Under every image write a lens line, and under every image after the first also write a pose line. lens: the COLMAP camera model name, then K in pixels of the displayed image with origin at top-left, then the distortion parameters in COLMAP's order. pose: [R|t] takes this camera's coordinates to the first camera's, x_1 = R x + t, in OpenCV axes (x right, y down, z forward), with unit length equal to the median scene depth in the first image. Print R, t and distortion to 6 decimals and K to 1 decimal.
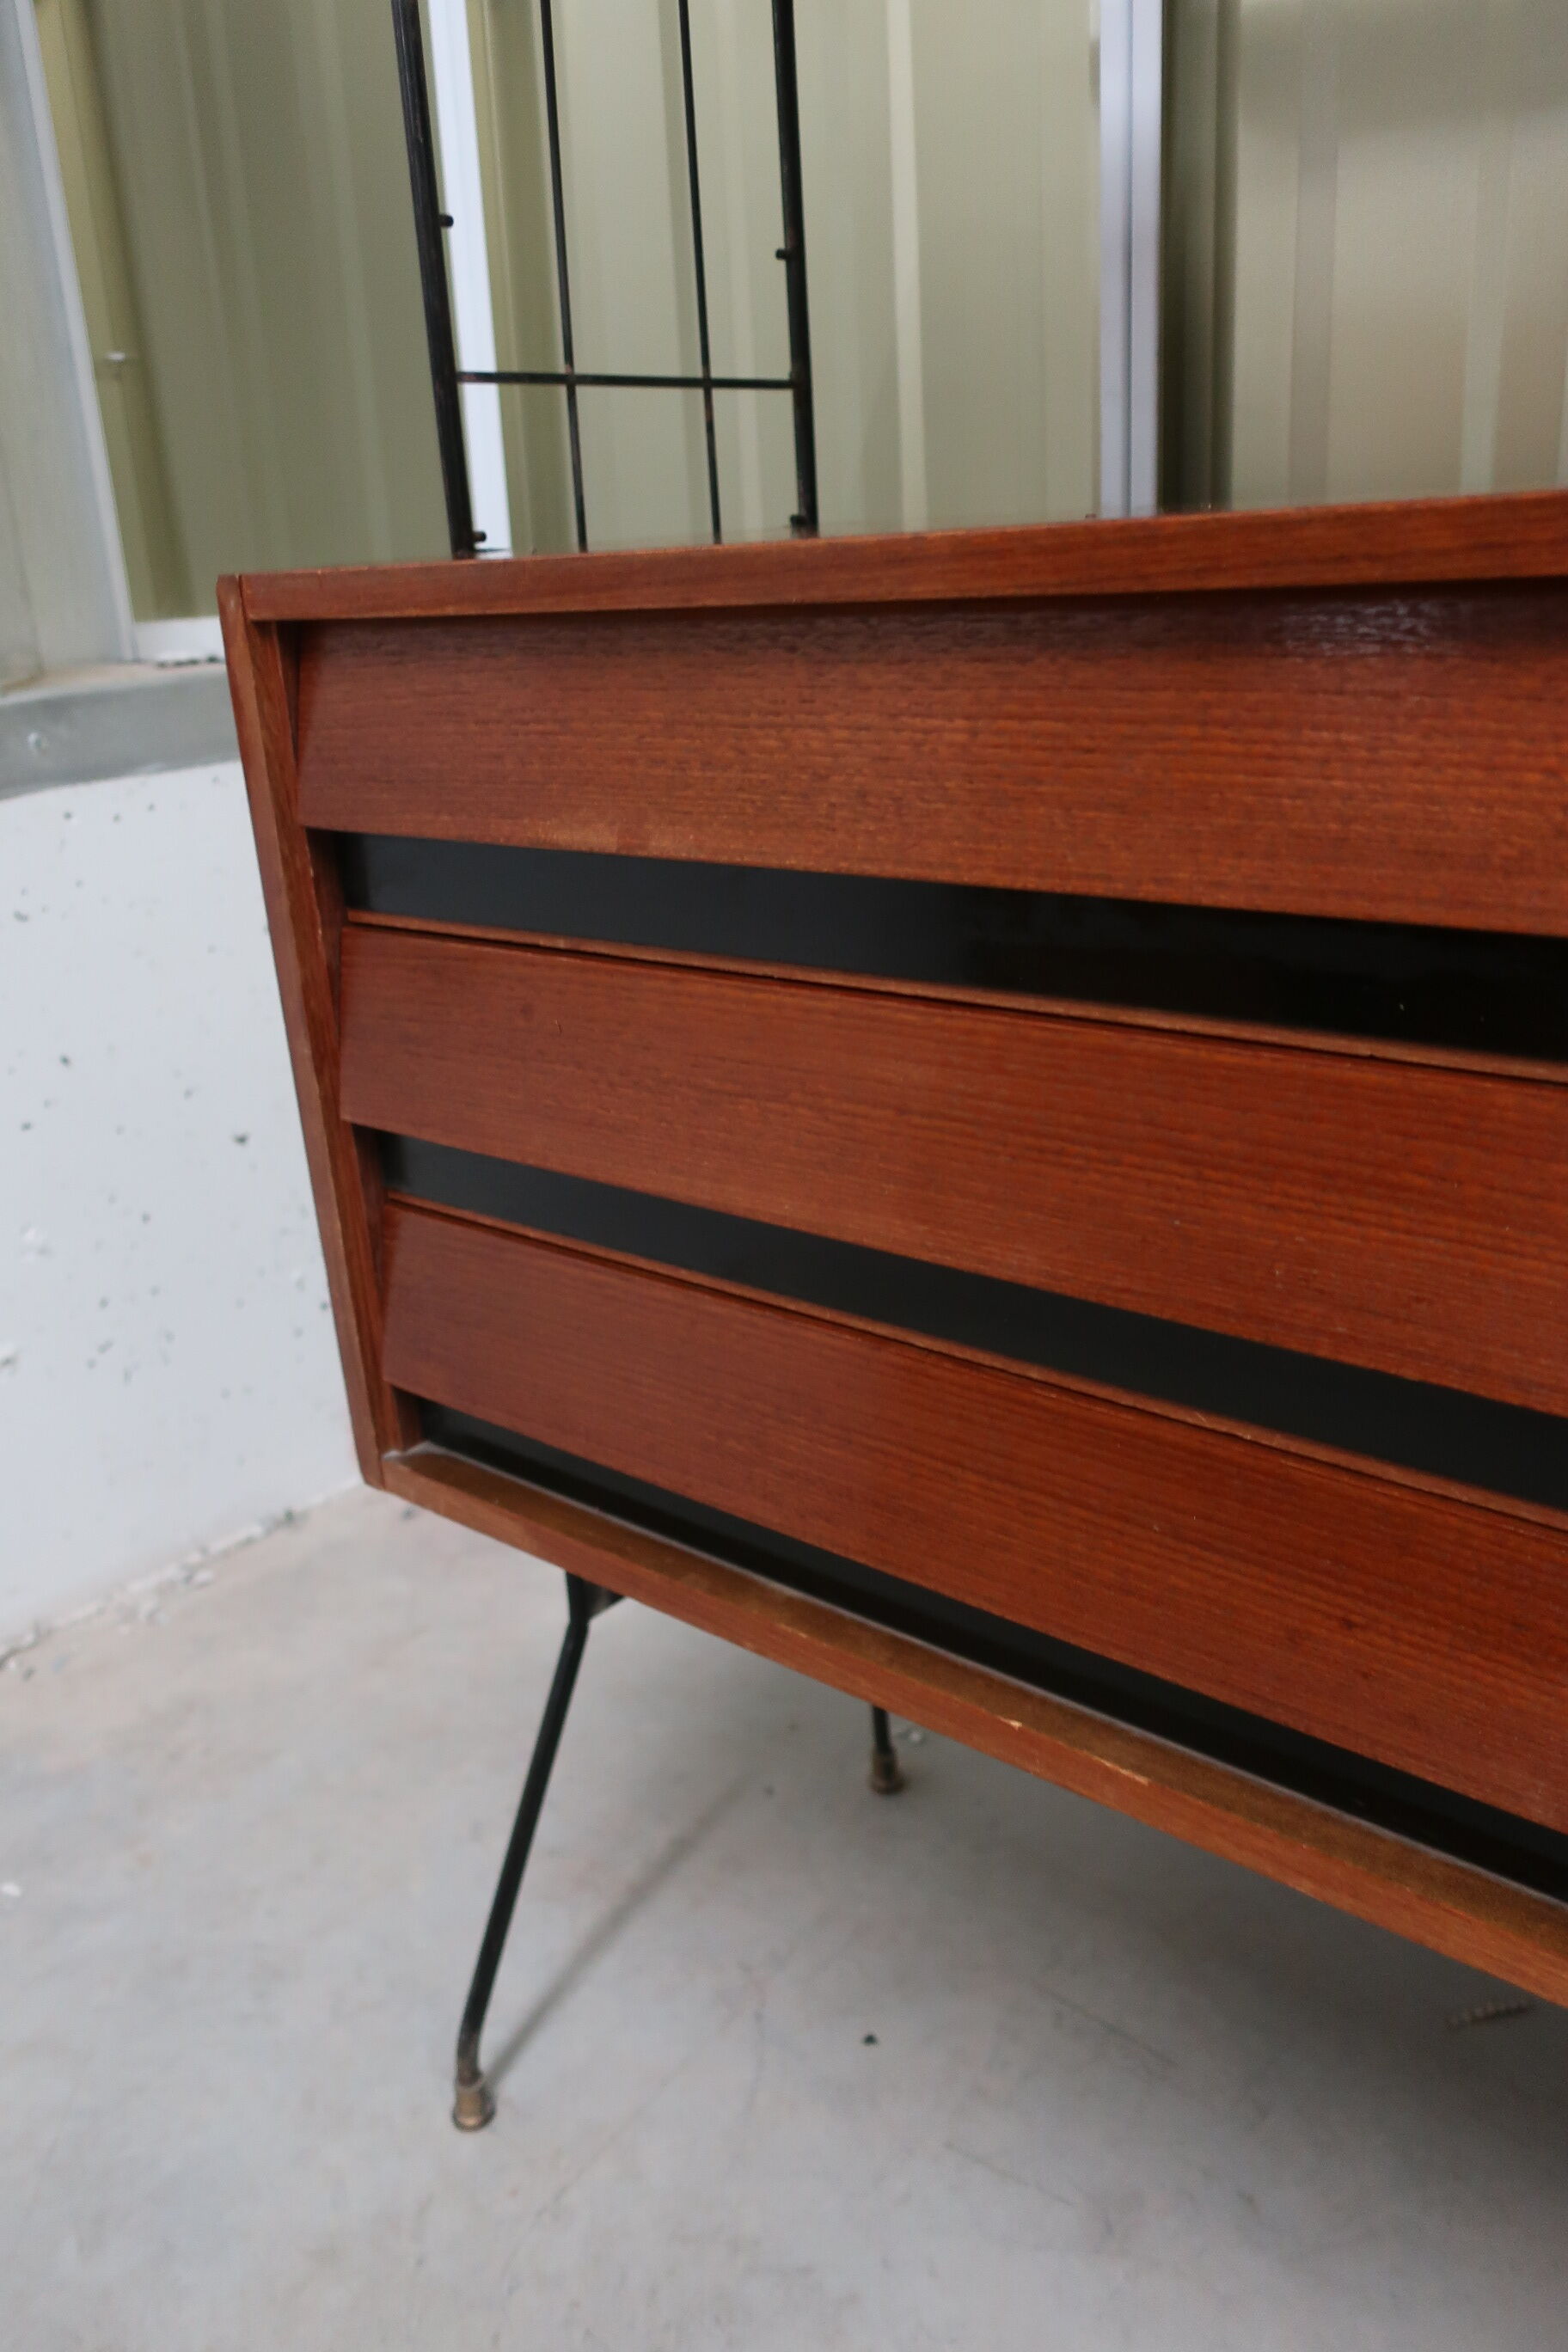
lens RADIAL K [[1866.9, 0, 773.5], [0, 1866.9, 1172.6], [0, 0, 1]] dist [-0.002618, 0.005982]
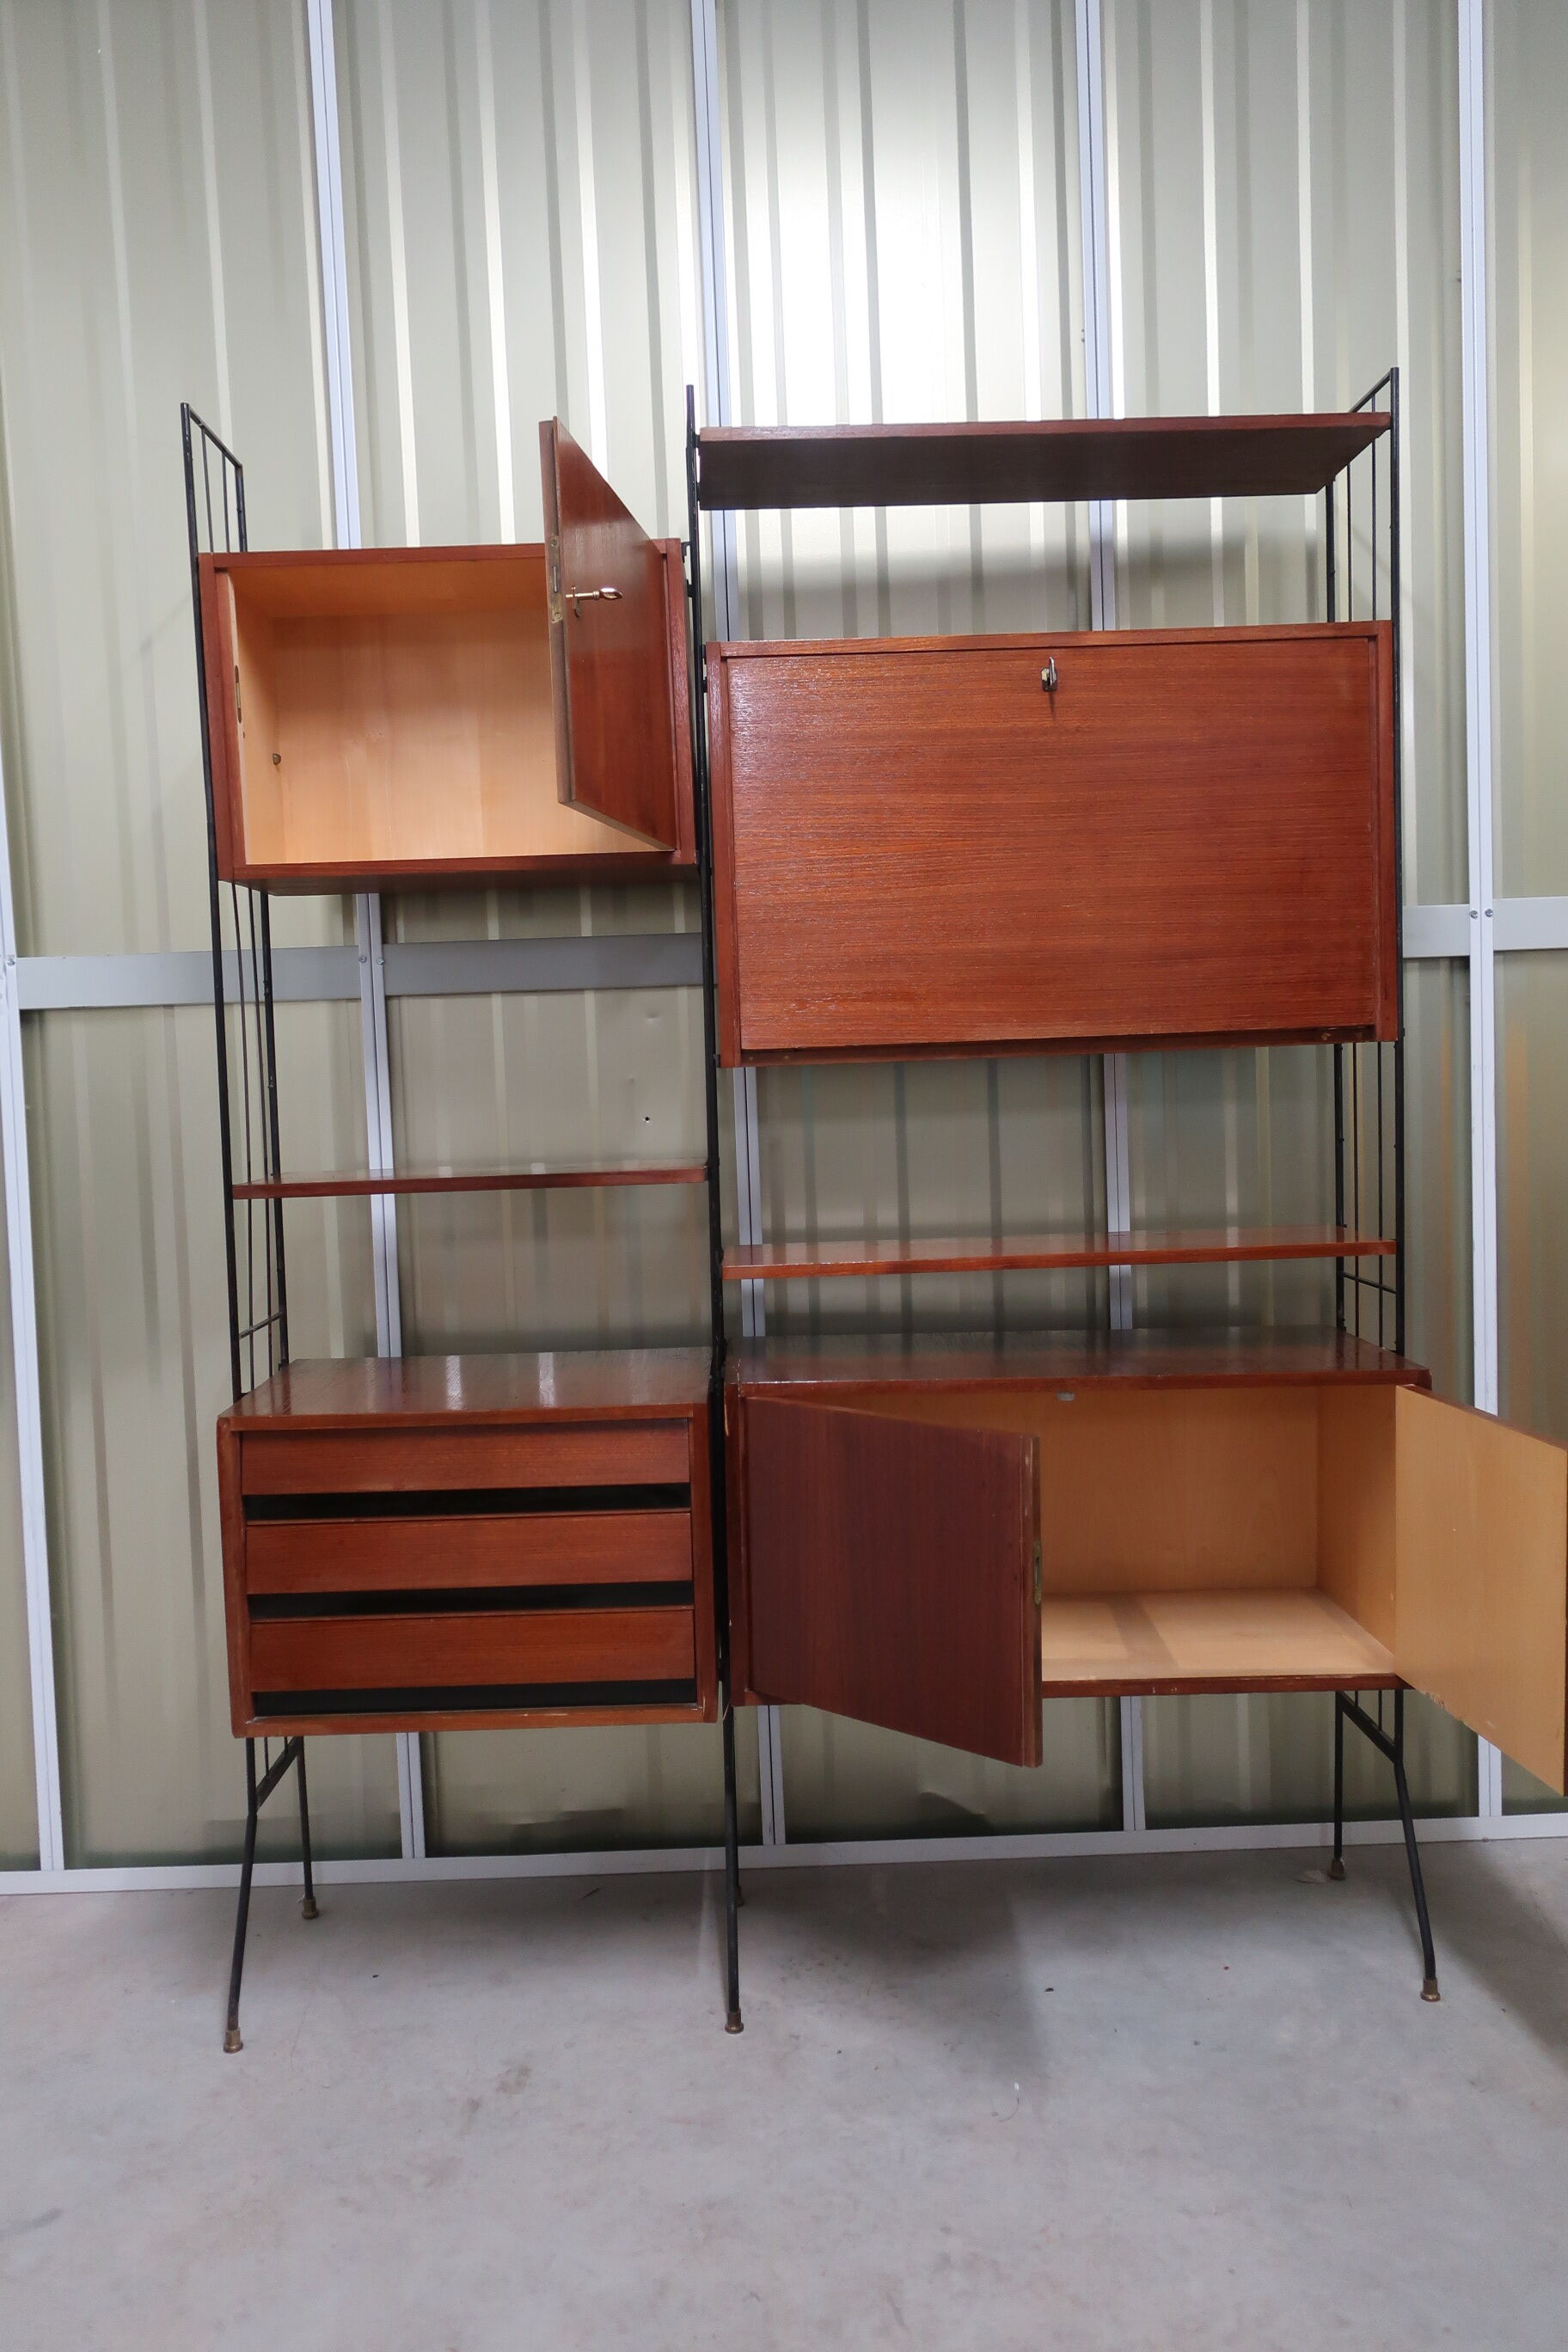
lens RADIAL K [[1866.9, 0, 788.4], [0, 1866.9, 1188.7], [0, 0, 1]] dist [-0.002618, 0.005982]
pose [[0.741791, -0.005221, 0.670611, -1.235369], [0.201669, 0.955421, -0.215637, 0.129545], [-0.639590, 0.295199, 0.709776, -1.417801]]
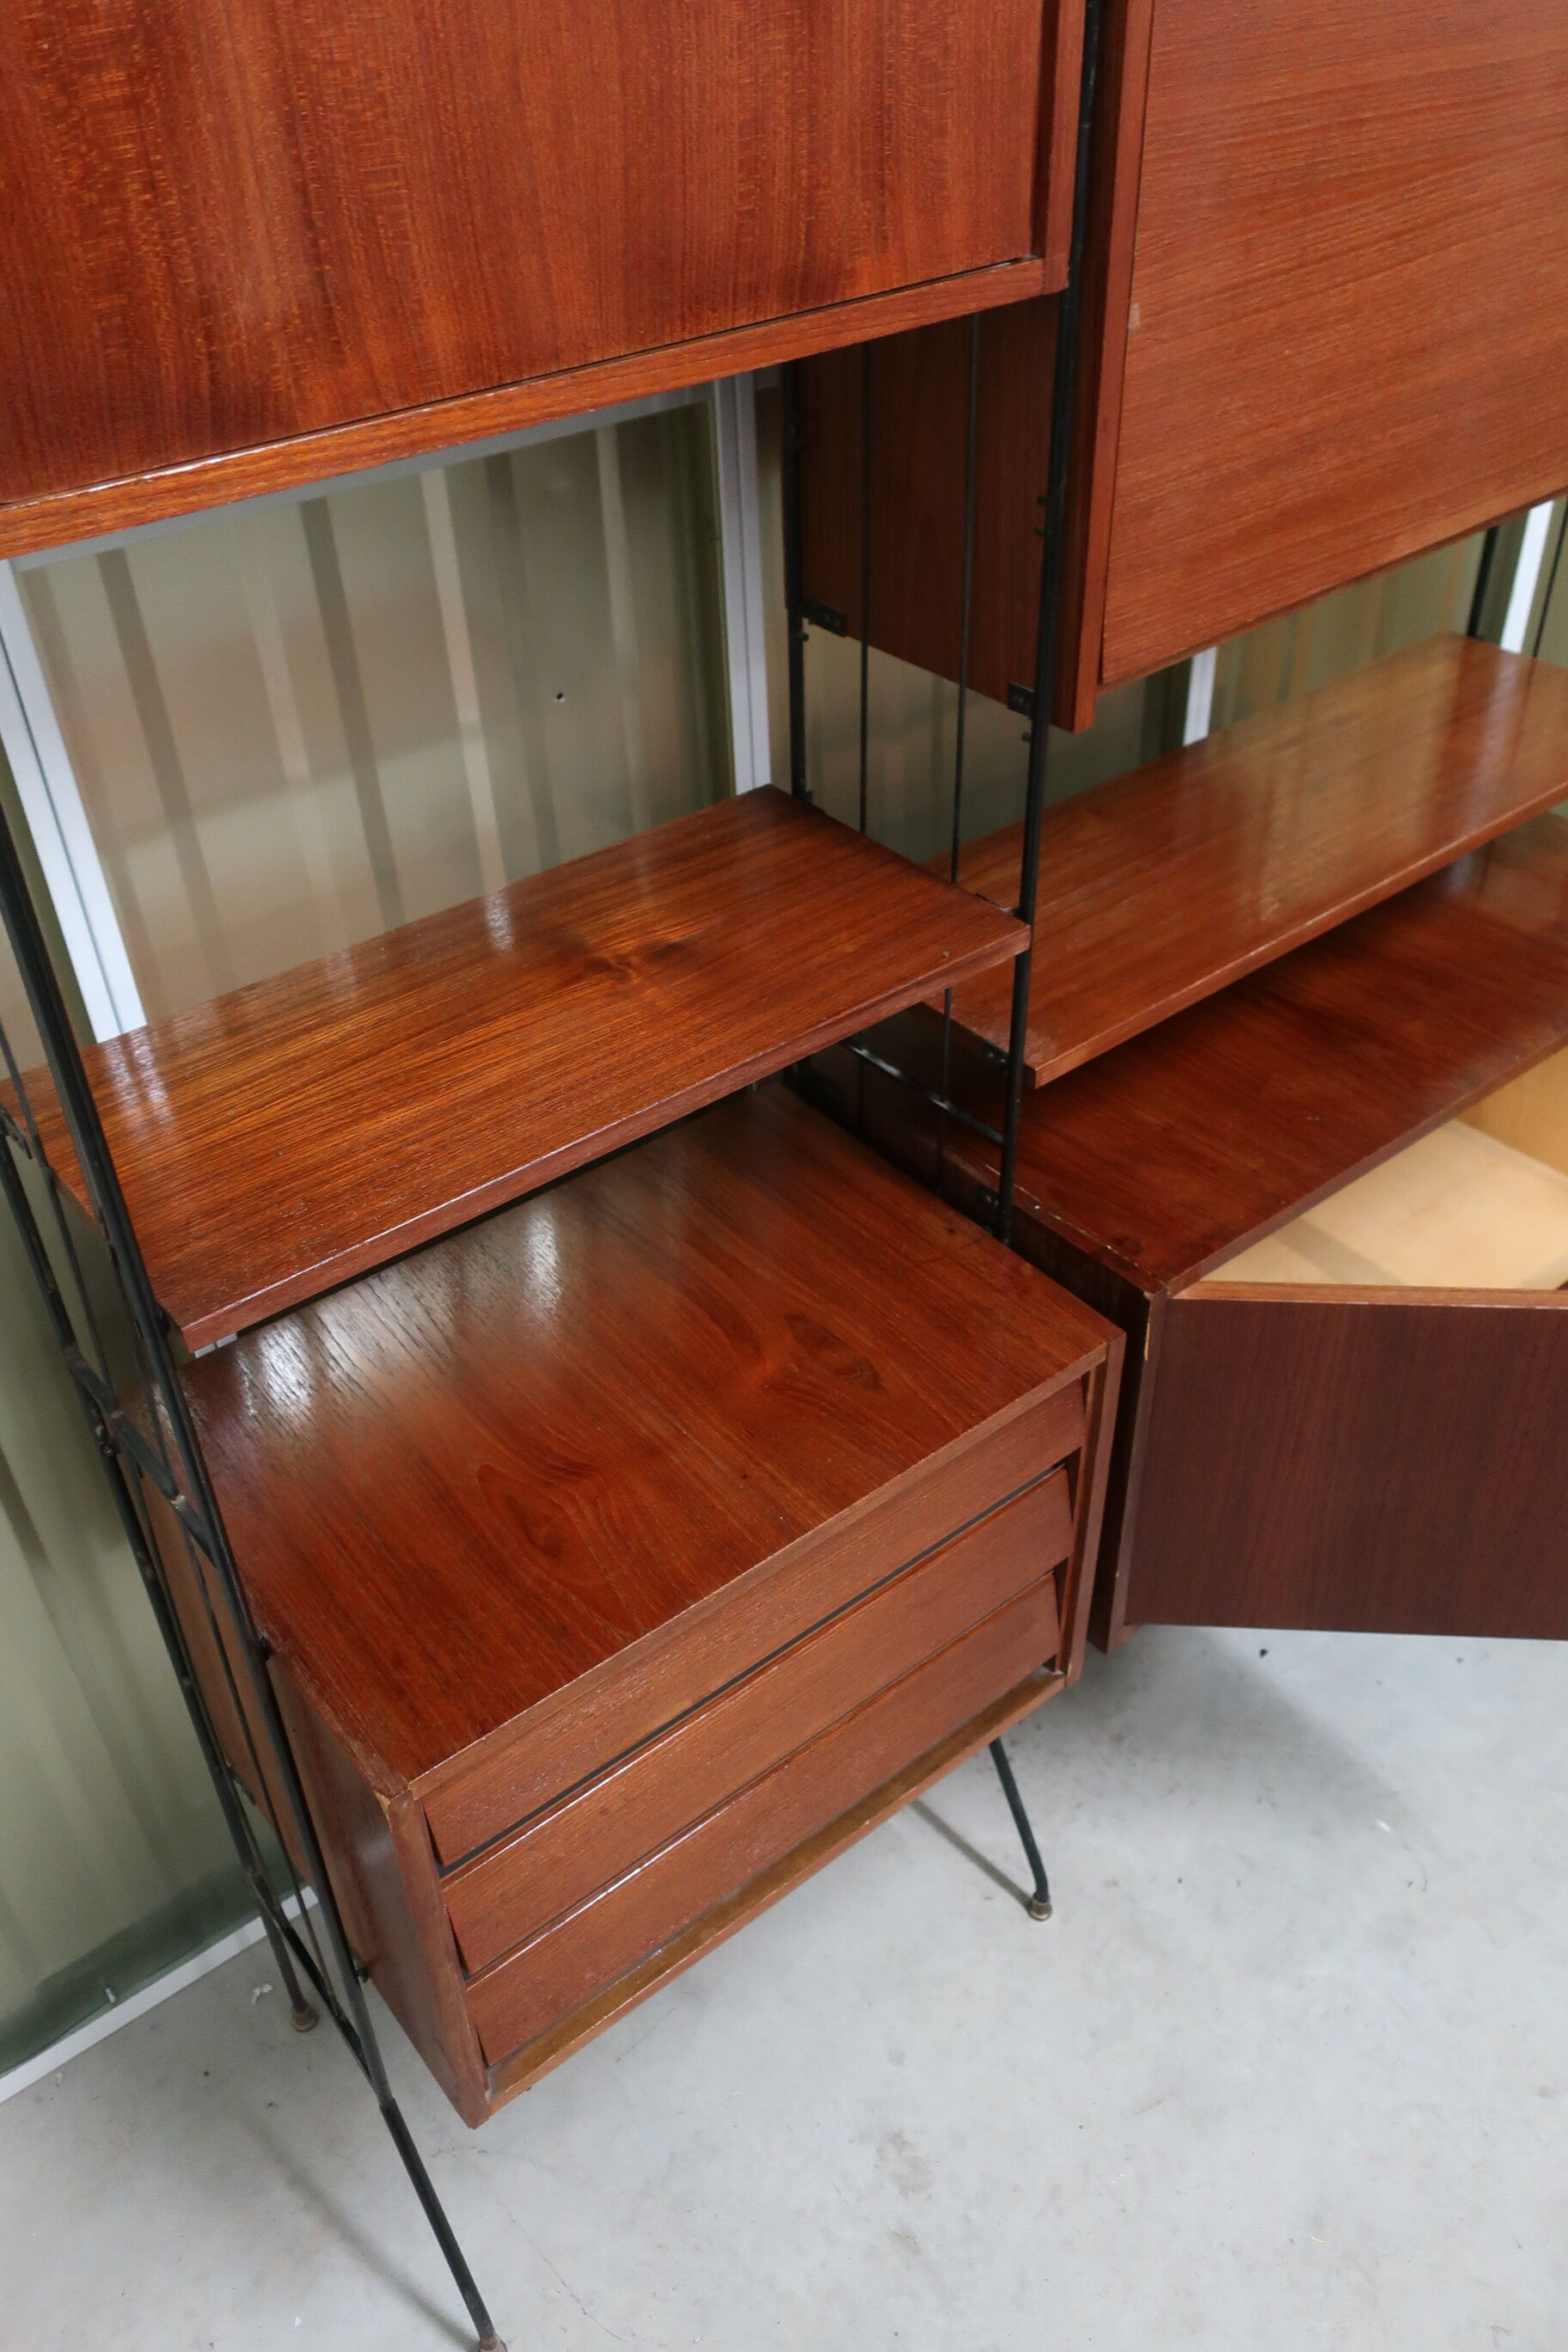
lens RADIAL K [[1866.9, 0, 791.5], [0, 1866.9, 1199.6], [0, 0, 1]] dist [-0.002618, 0.005982]
pose [[0.176582, -0.569632, 0.802707, -0.832497], [0.335394, 0.801539, 0.495022, -0.957759], [-0.925381, 0.181811, 0.332588, 0.117394]]
